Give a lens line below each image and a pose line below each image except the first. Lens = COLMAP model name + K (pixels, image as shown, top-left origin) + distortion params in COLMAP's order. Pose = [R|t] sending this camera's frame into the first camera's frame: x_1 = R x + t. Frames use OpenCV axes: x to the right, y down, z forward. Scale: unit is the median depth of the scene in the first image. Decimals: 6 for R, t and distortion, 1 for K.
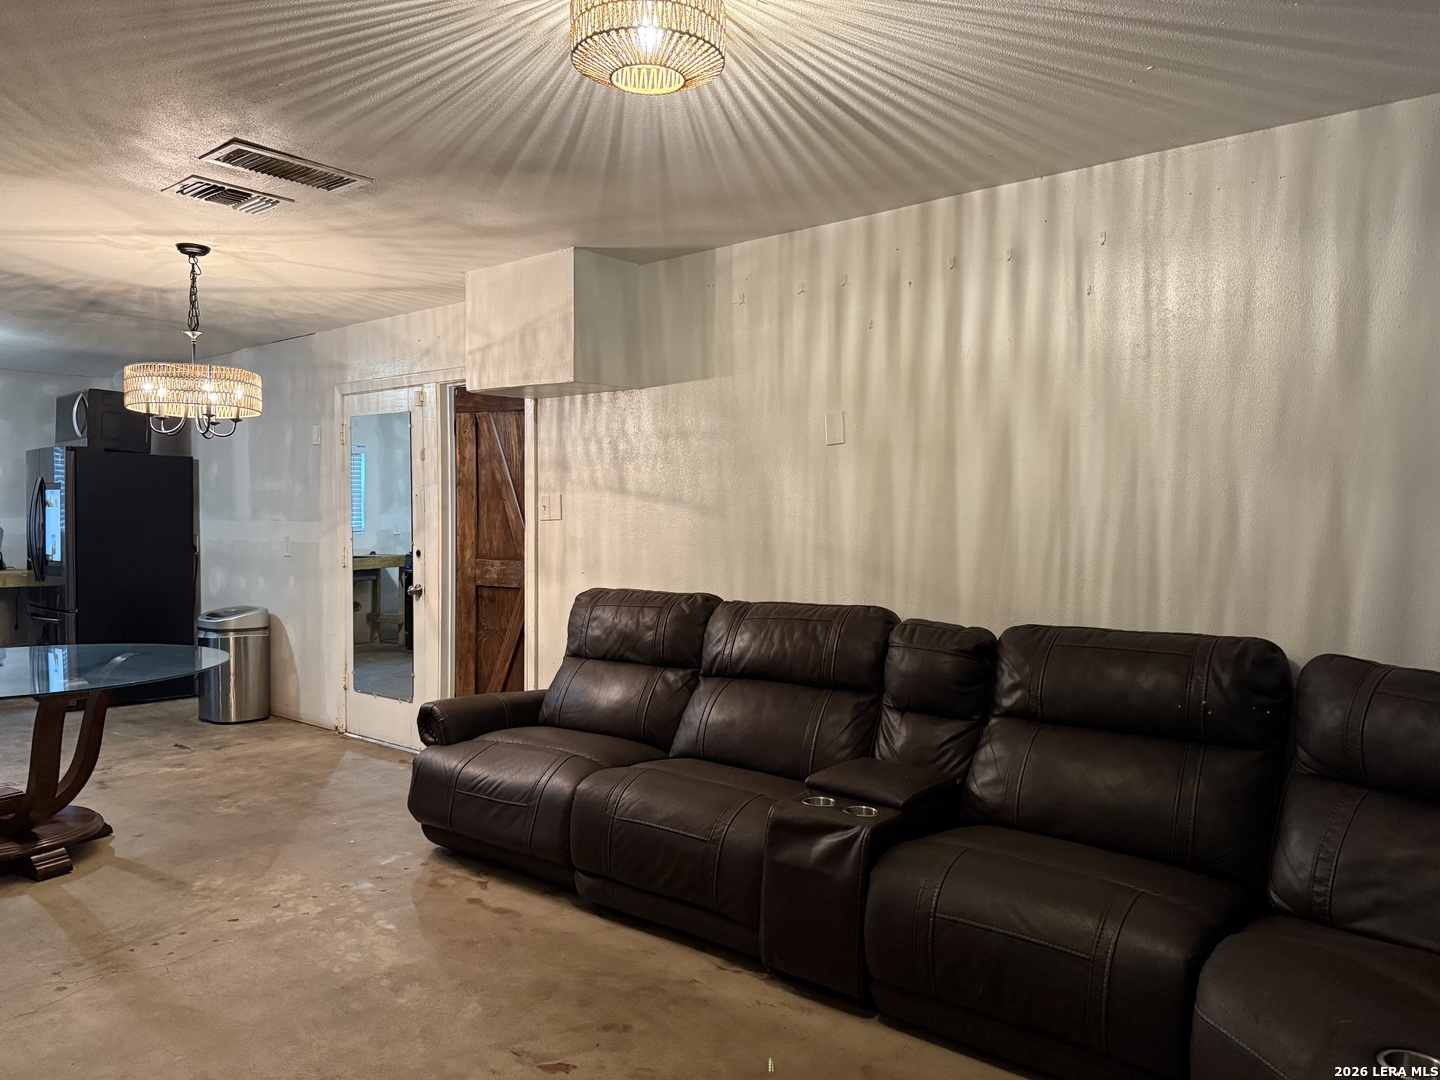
lens RADIAL K [[1013.9, 0, 735.9], [0, 1013.9, 546.4], [0, 0, 1]] dist [0.002913, -0.005387]
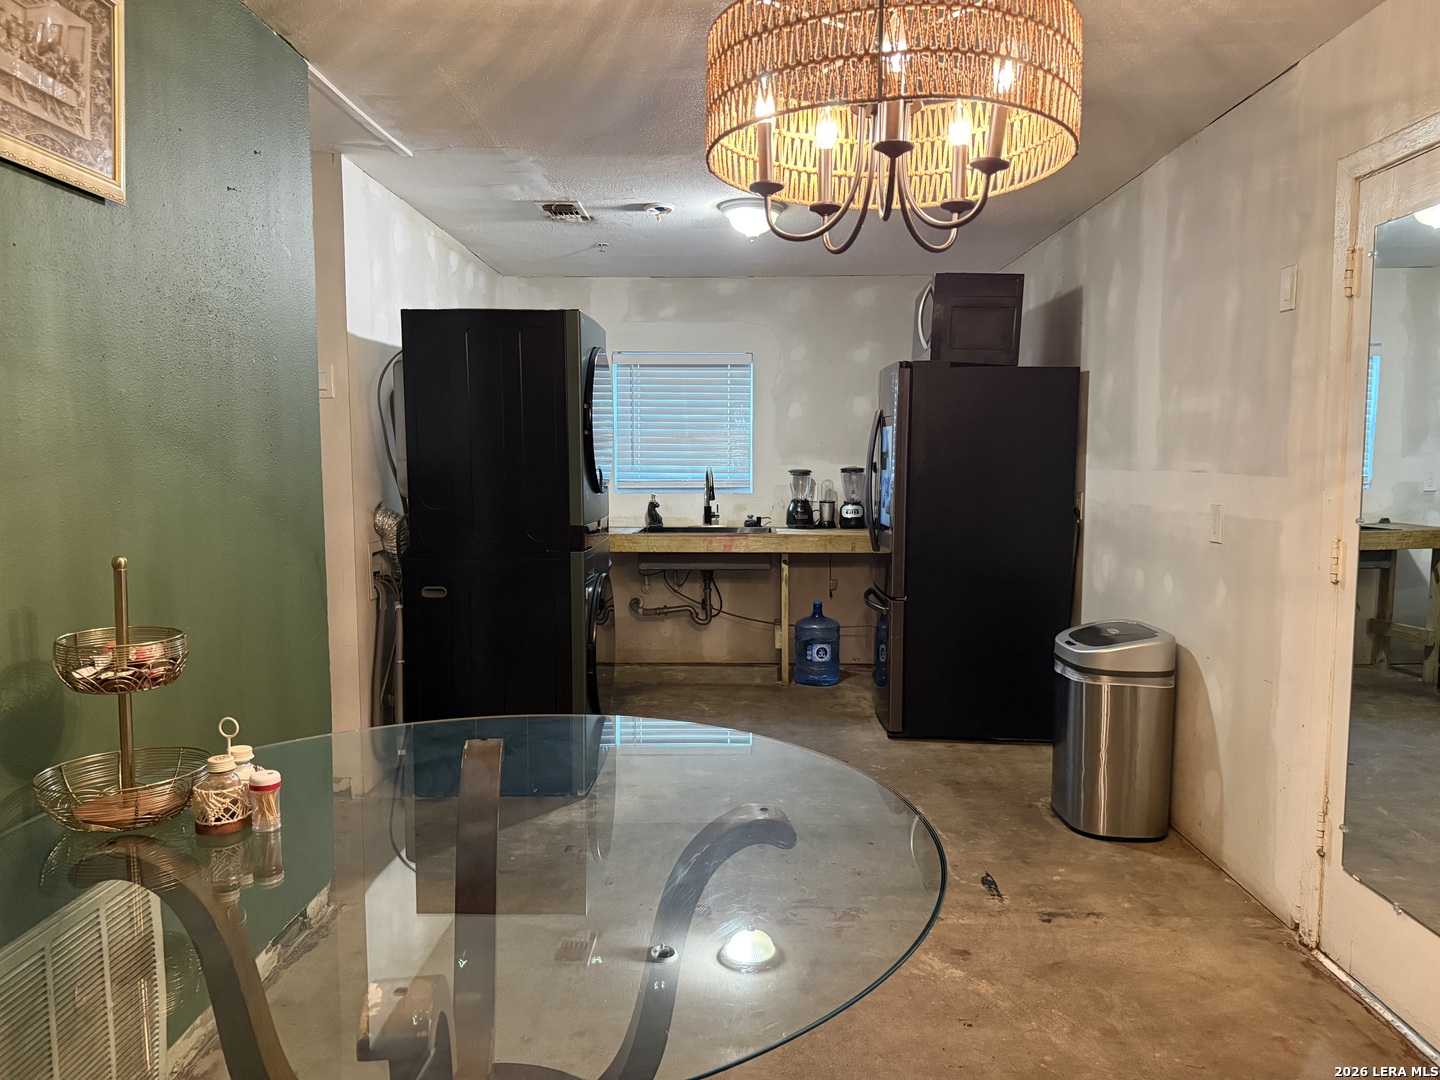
lens RADIAL K [[1013.9, 0, 730.1], [0, 1013.9, 547.2], [0, 0, 1]] dist [0.002913, -0.005387]
pose [[0.619651, 0.067618, -0.781959, -0.200660], [-0.021165, 0.997359, 0.069472, -0.019018], [0.784592, -0.026498, 0.619446, 0.508147]]
